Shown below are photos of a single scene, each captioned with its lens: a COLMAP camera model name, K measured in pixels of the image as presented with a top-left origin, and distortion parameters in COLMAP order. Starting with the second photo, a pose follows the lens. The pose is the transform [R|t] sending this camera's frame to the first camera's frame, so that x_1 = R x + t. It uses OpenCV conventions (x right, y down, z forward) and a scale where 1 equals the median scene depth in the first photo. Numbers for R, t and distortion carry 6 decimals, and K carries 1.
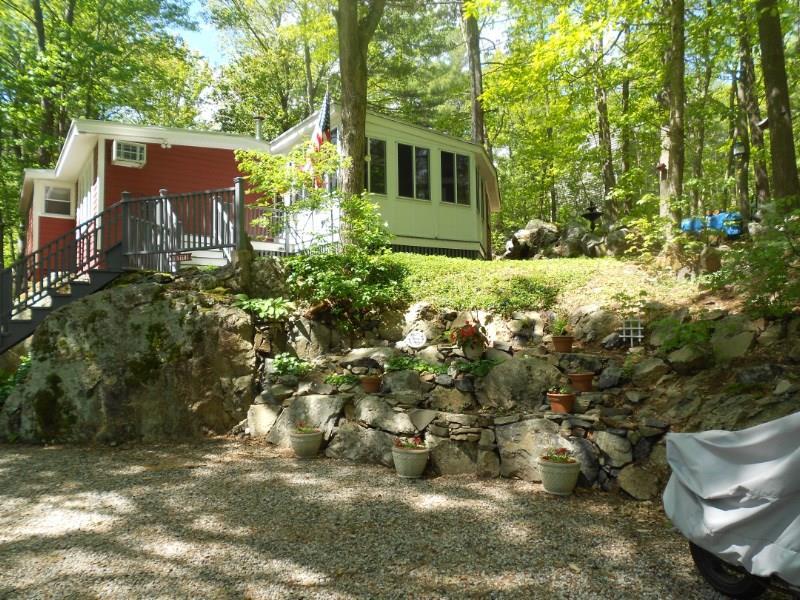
lens RADIAL K [[631.2, 0, 404.3], [0, 631.2, 299.8], [0, 0, 1]] dist [0.022846, -0.028223]
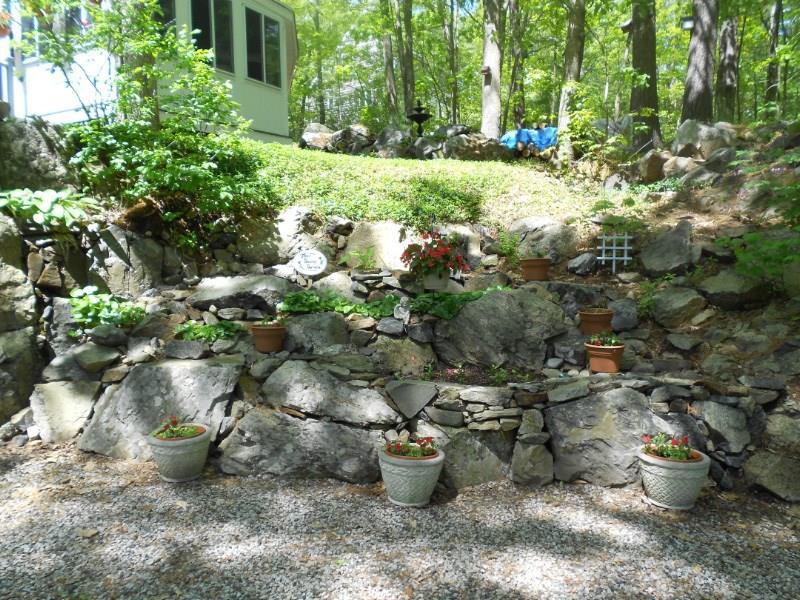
lens RADIAL K [[631.2, 0, 397.5], [0, 631.2, 301.0], [0, 0, 1]] dist [0.022846, -0.028223]
pose [[0.907763, -0.027762, 0.418564, -0.187243], [-0.025755, 0.992237, 0.121668, 0.021311], [-0.418693, -0.121226, 0.900000, 0.392946]]
